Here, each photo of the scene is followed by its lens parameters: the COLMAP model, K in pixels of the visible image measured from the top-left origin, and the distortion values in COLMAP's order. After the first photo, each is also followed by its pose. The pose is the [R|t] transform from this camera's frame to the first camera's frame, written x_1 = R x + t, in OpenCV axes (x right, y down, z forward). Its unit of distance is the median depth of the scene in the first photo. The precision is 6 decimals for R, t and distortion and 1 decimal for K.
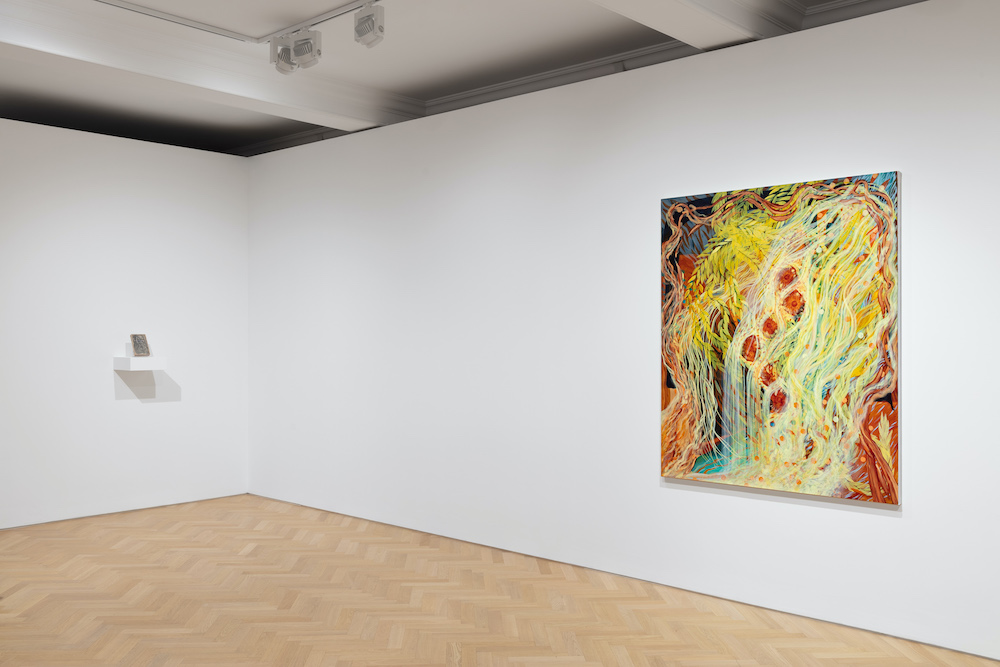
lens RADIAL K [[947.2, 0, 499.2], [0, 947.2, 333.1], [0, 0, 1]] dist [0.021223, 0.000000]
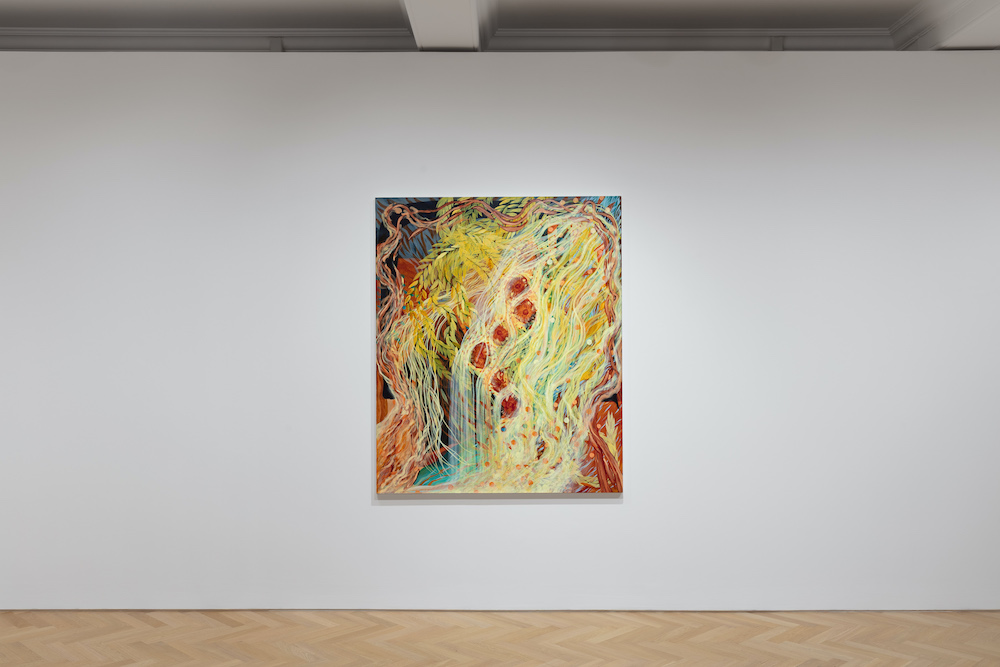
lens RADIAL K [[947.2, 0, 499.7], [0, 947.2, 334.4], [0, 0, 1]] dist [0.021223, 0.000000]
pose [[0.731025, 0.001954, 0.682348, -0.409212], [0.002795, 0.999979, -0.005858, -0.000352], [-0.682345, 0.006189, 0.731004, 0.252184]]
